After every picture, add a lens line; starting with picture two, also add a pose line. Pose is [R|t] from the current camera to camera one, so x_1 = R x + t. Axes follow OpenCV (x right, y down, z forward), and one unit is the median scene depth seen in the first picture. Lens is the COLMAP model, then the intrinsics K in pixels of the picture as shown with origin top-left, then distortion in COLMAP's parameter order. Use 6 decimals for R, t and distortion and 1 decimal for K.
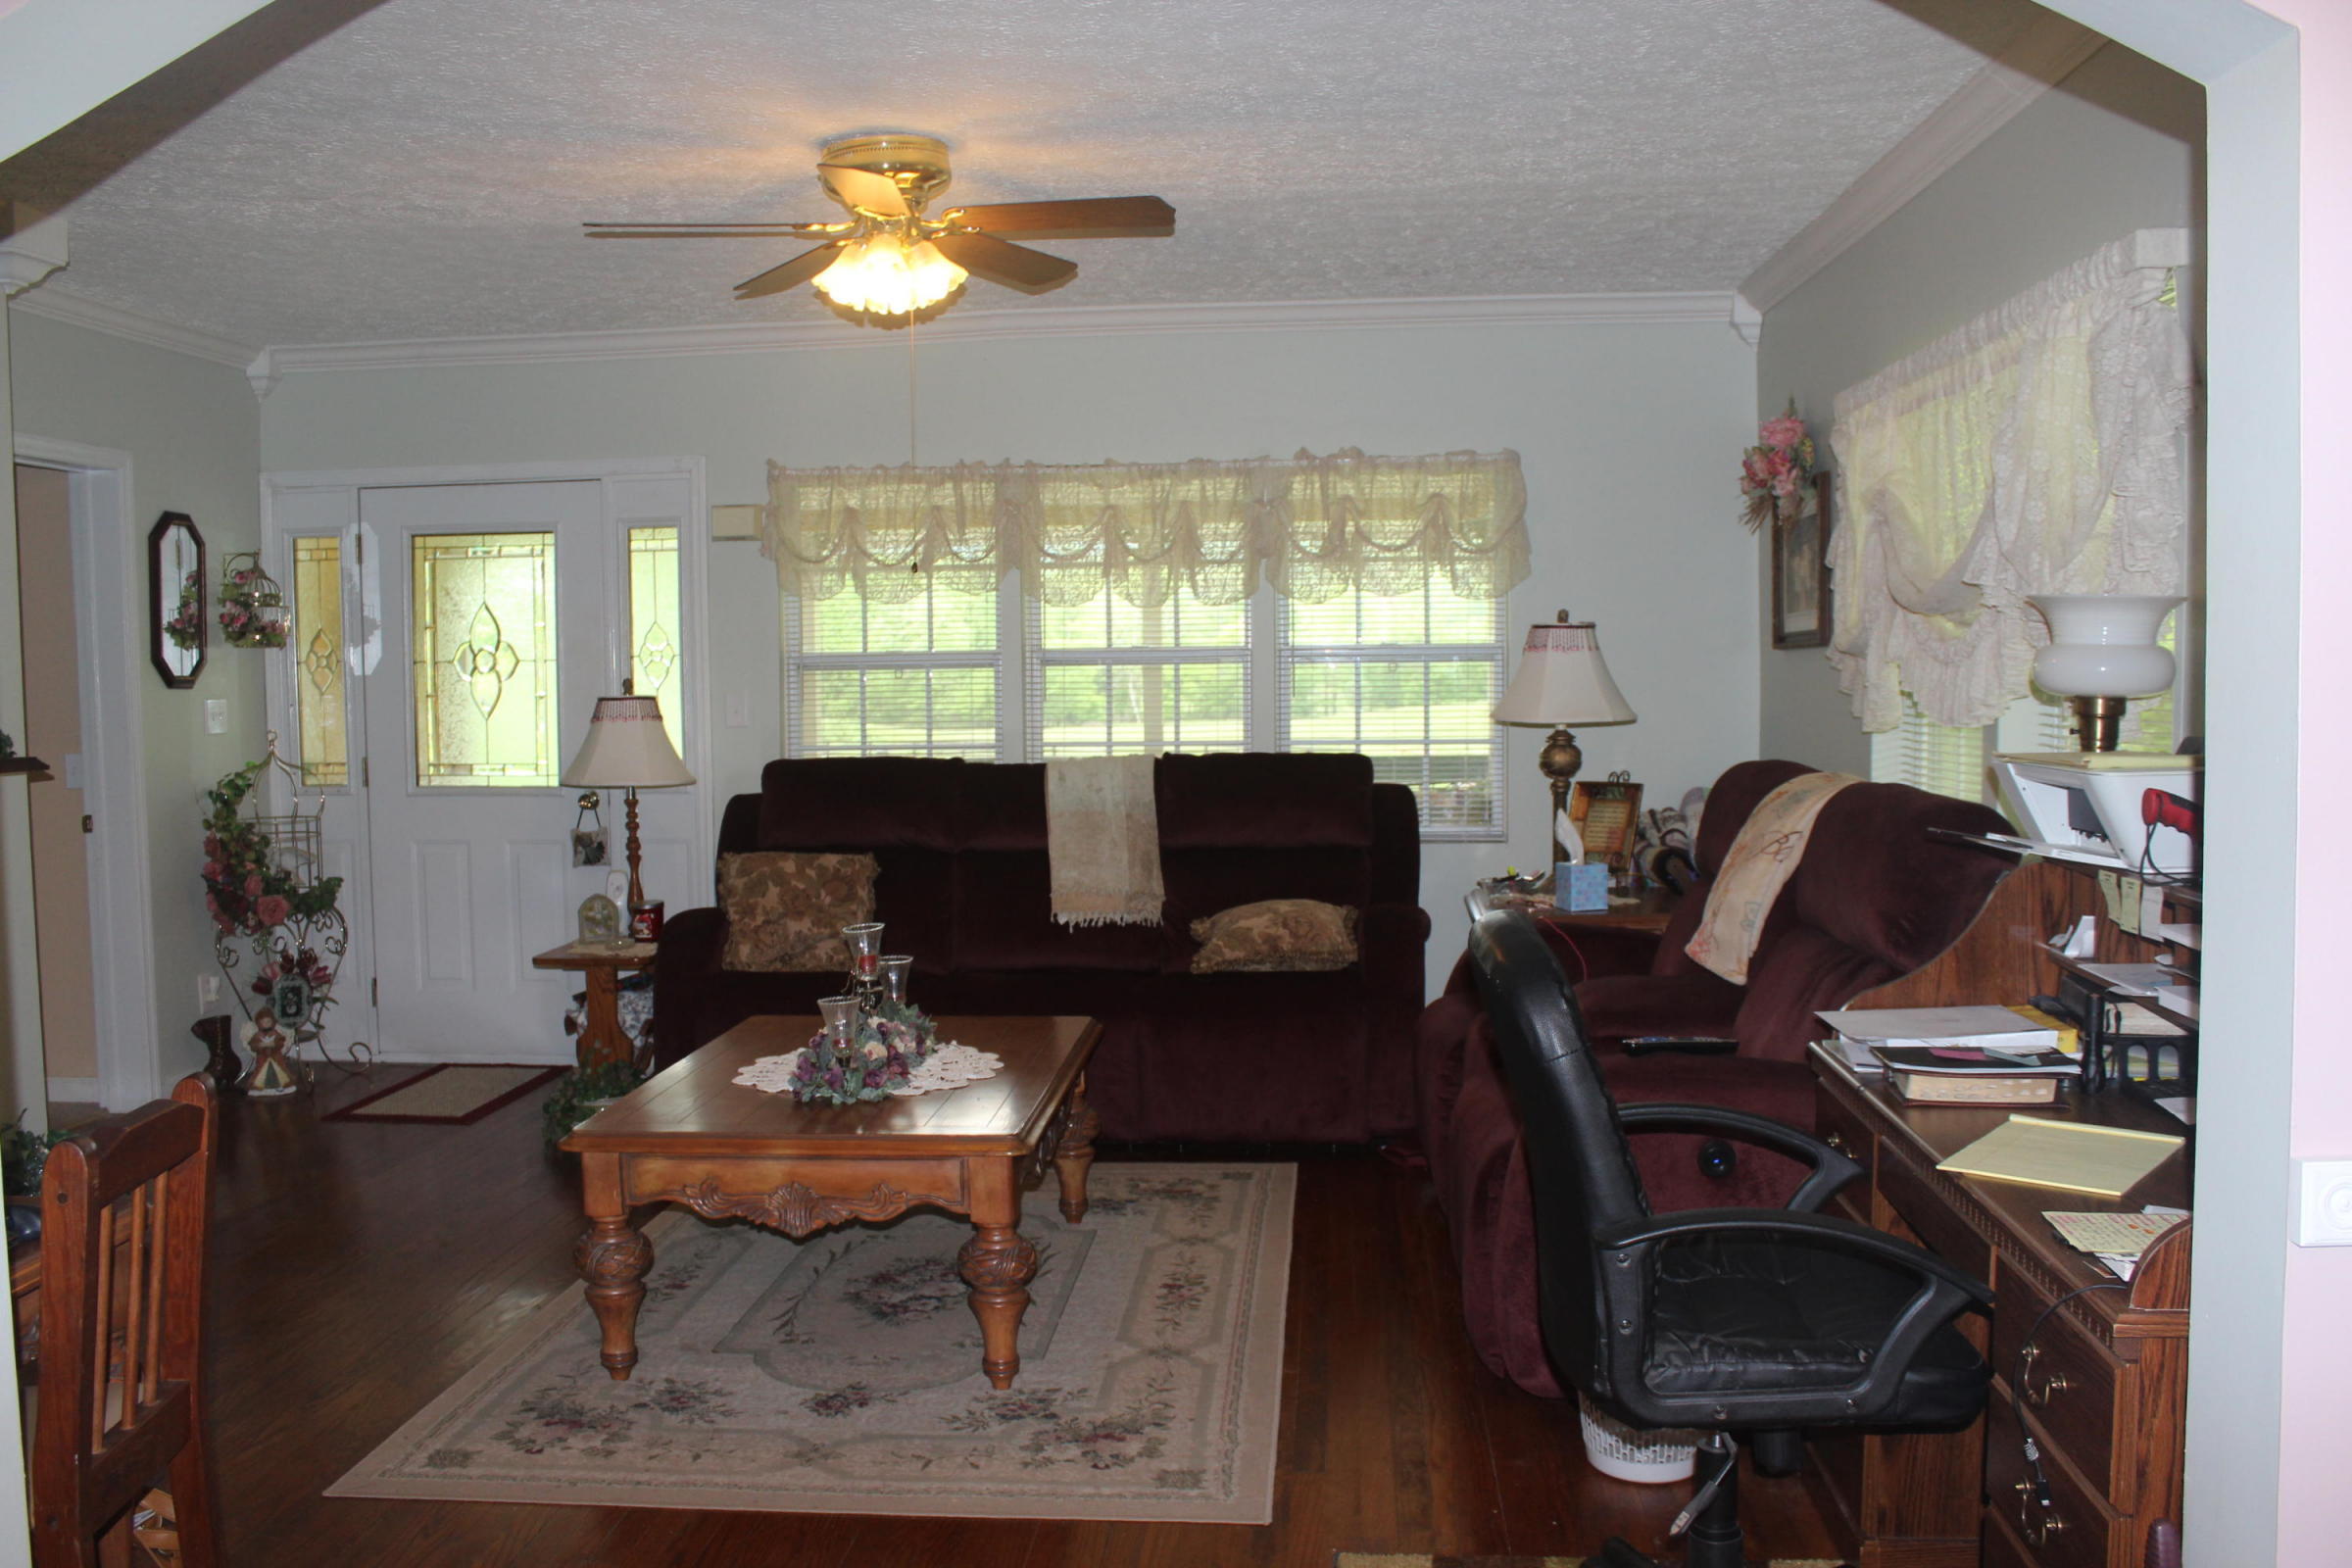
lens RADIAL K [[1972.4, 0, 1151.5], [0, 1972.4, 765.8], [0, 0, 1]] dist [-0.140126, 0.110801]
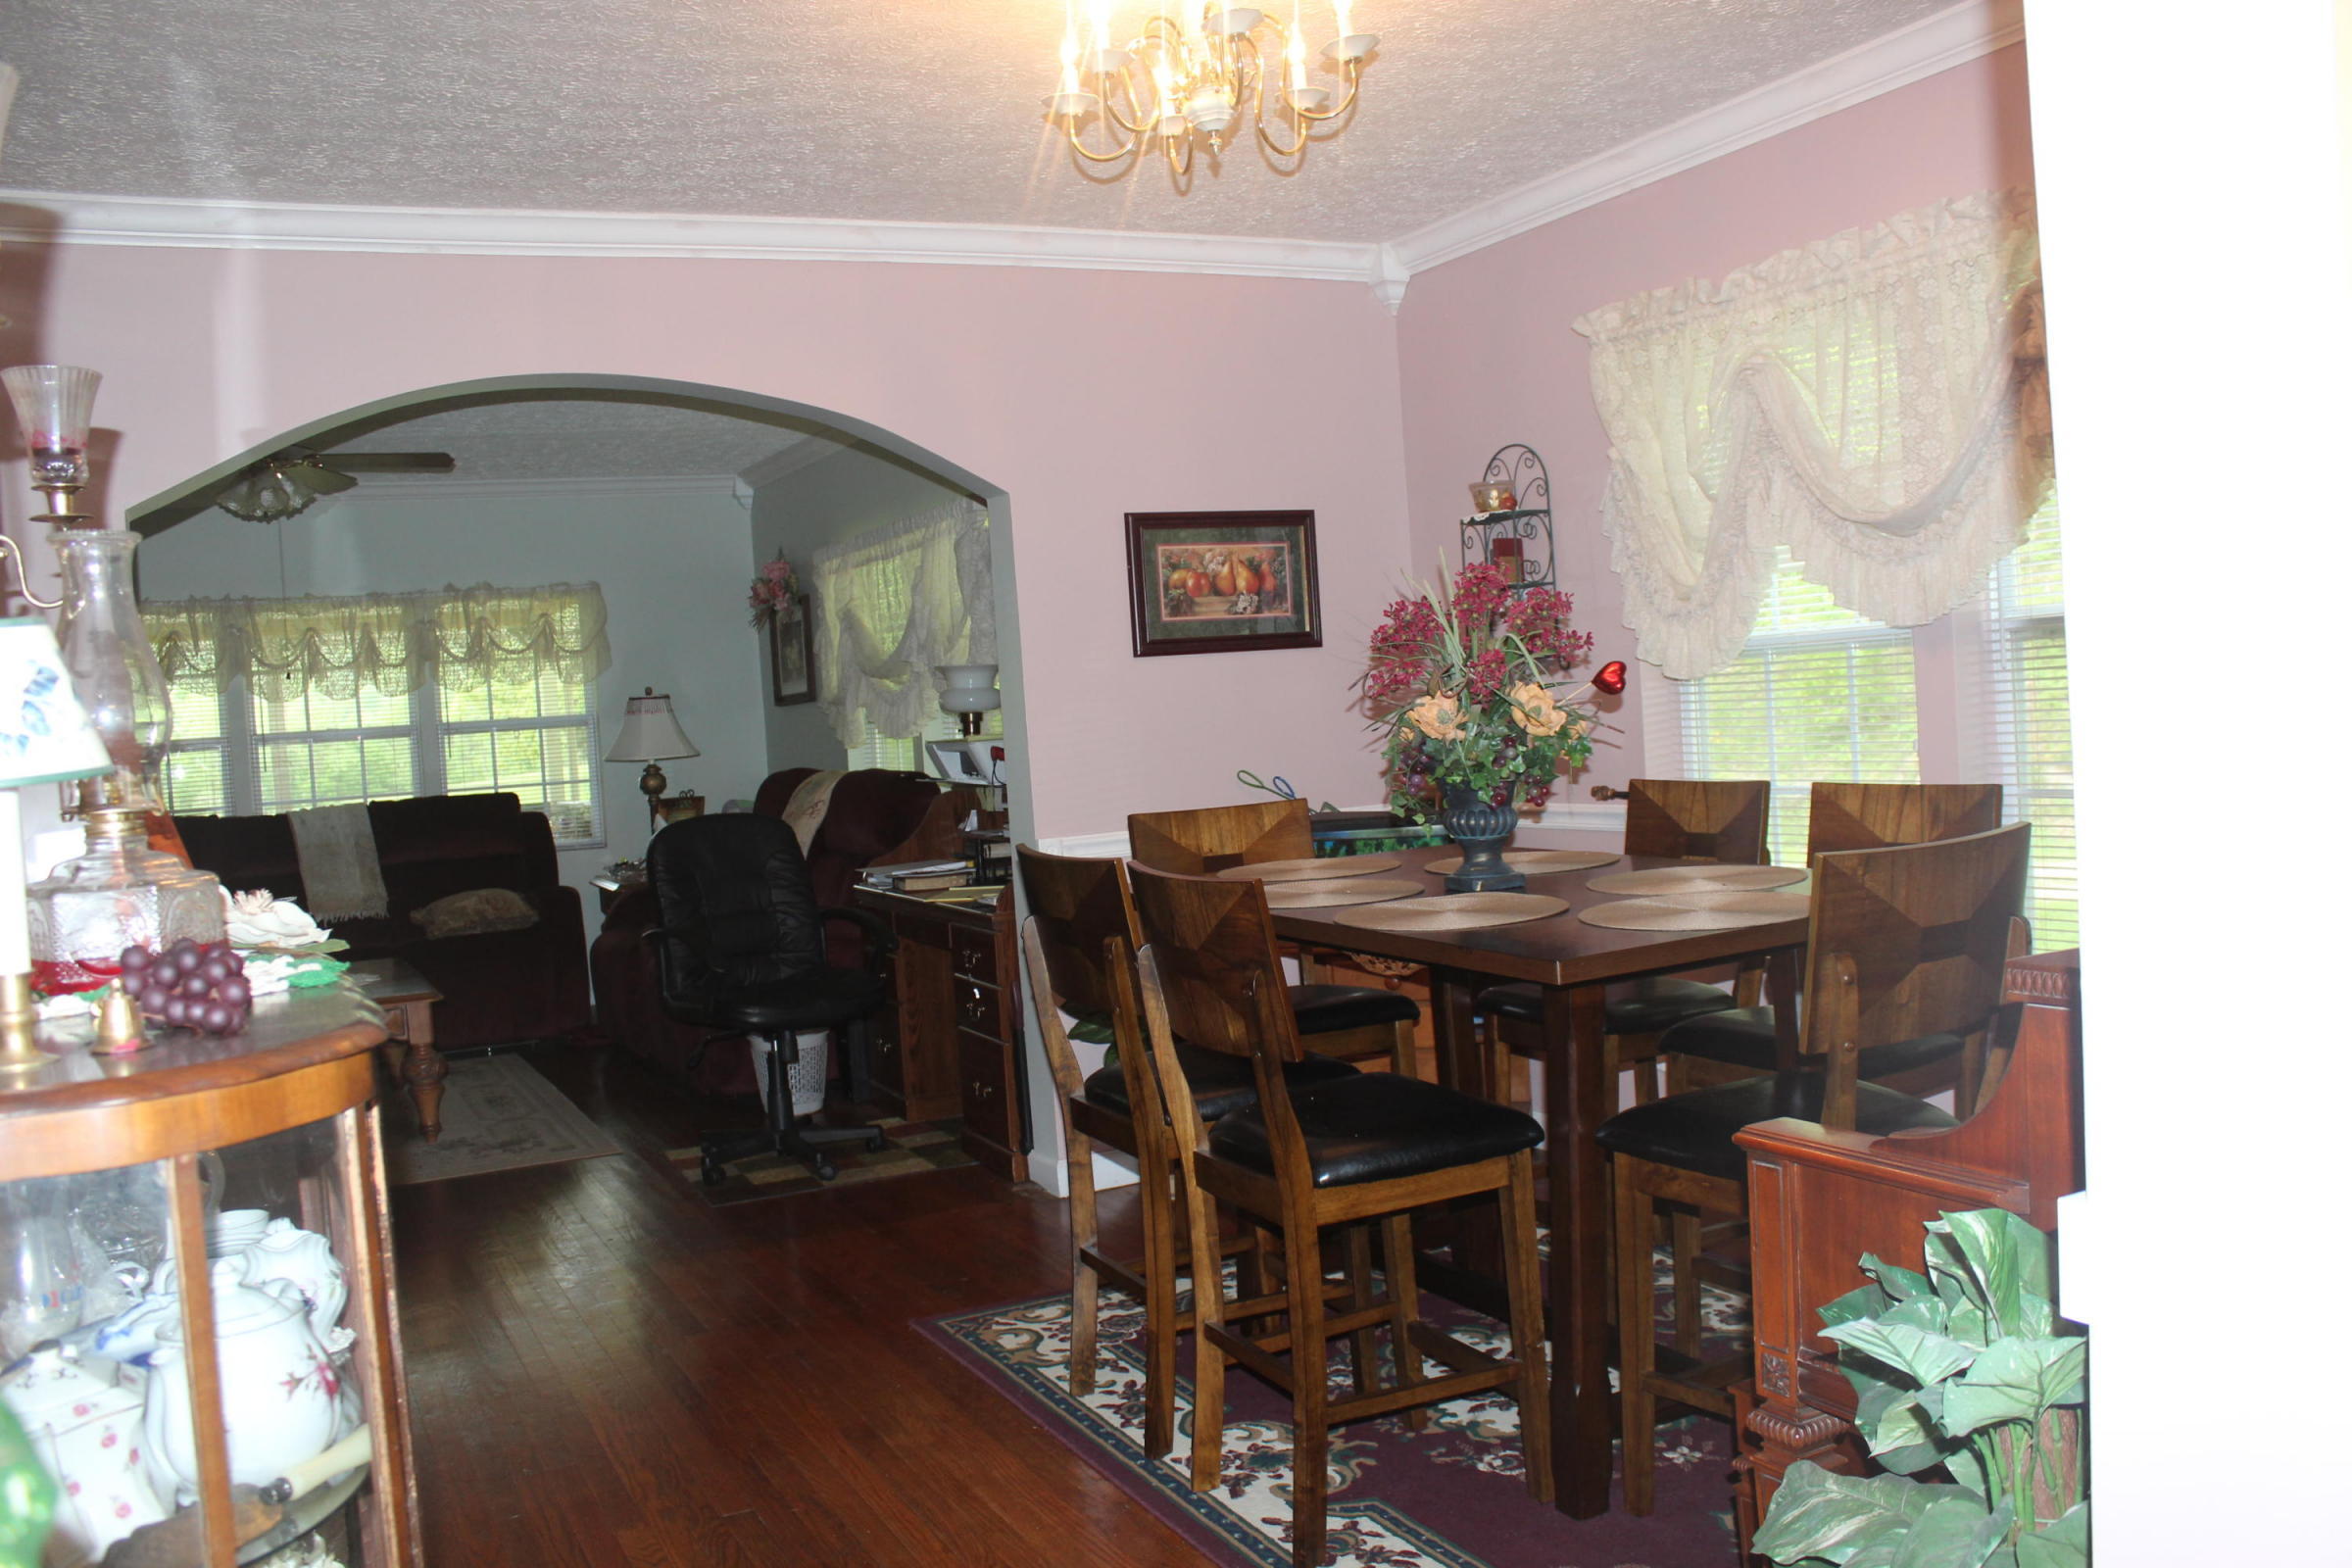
lens RADIAL K [[1972.4, 0, 1174.4], [0, 1972.4, 782.9], [0, 0, 1]] dist [-0.140126, 0.110801]
pose [[0.847443, -0.062323, 0.527216, -0.252076], [0.079603, 0.996775, -0.010123, 0.044067], [-0.524885, 0.050547, 0.849671, -0.519707]]
